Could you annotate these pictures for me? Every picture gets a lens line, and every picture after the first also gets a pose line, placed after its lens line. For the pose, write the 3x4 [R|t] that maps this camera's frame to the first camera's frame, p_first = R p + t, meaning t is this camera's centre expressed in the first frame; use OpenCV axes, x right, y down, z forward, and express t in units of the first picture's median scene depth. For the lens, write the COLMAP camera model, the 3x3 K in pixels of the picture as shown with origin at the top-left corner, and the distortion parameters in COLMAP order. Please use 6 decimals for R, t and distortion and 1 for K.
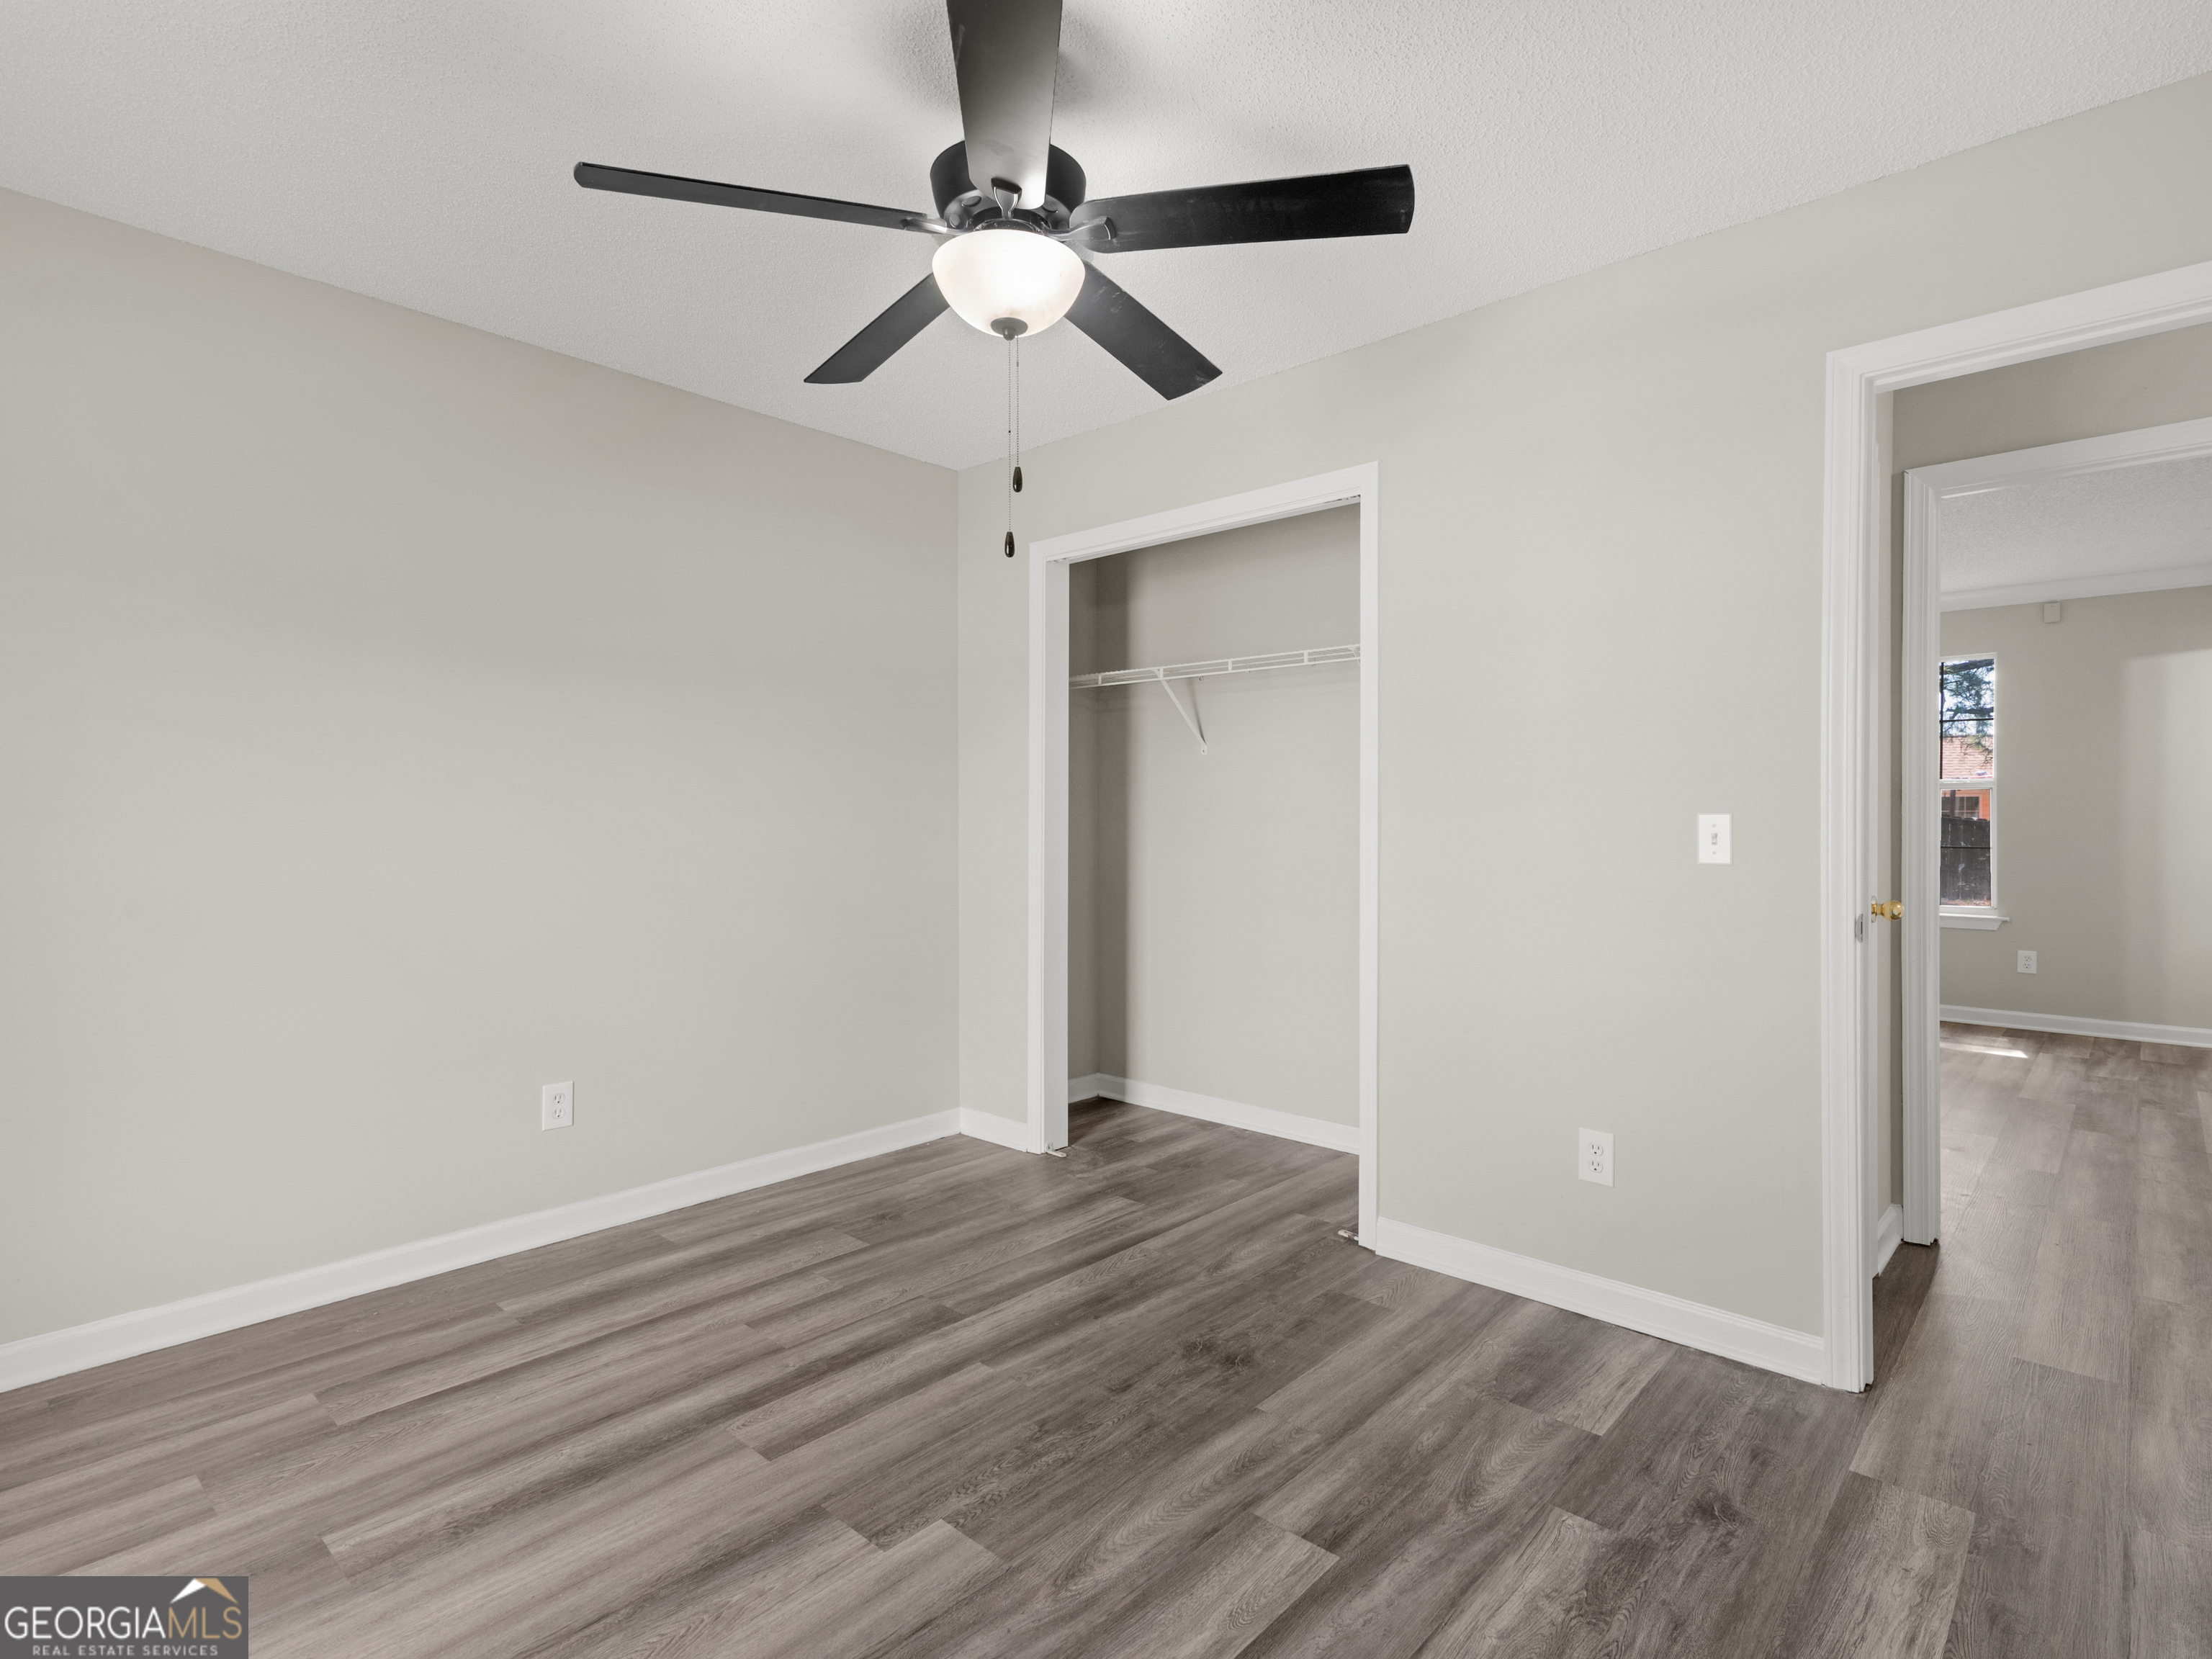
lens RADIAL K [[1131.9, 0, 1117.1], [0, 1131.9, 815.8], [0, 0, 1]] dist [0.015984, -0.002680]
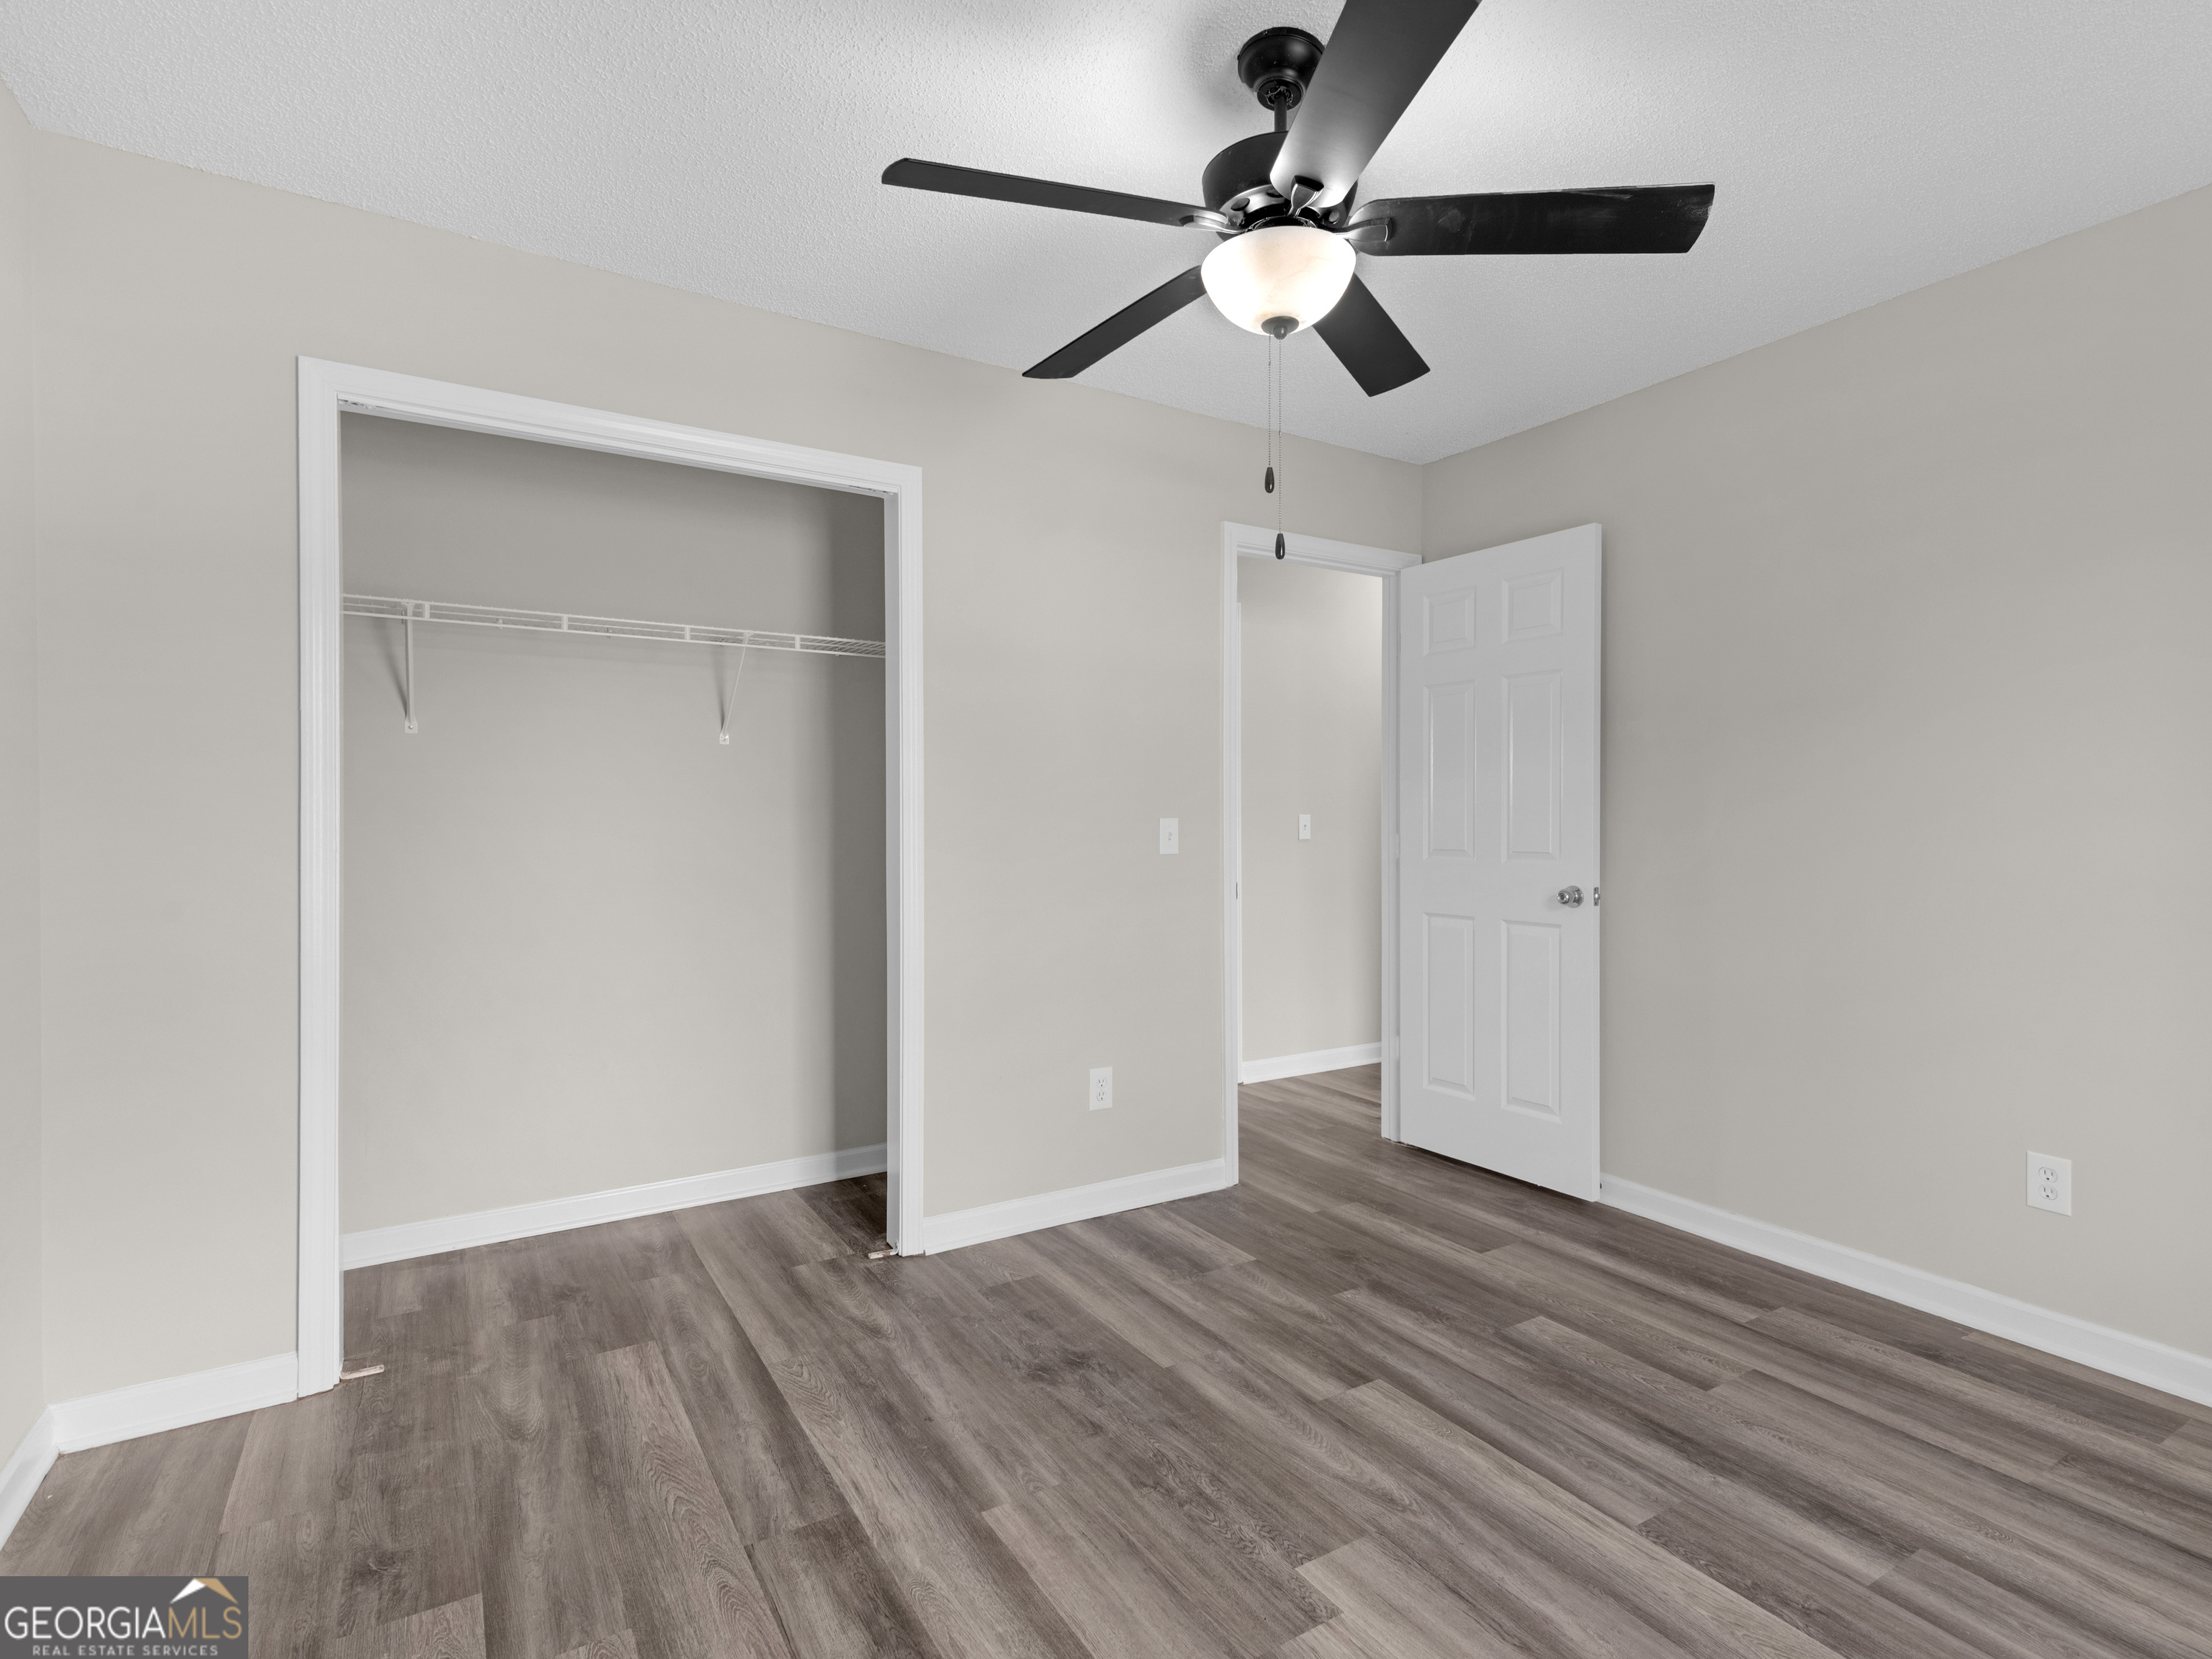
lens RADIAL K [[1131.9, 0, 1122.1], [0, 1131.9, 832.3], [0, 0, 1]] dist [0.015984, -0.002680]
pose [[0.266640, -0.015460, 0.963672, -0.845155], [0.002589, 0.999879, 0.015324, -0.007885], [-0.963793, -0.001591, 0.266648, 0.682923]]
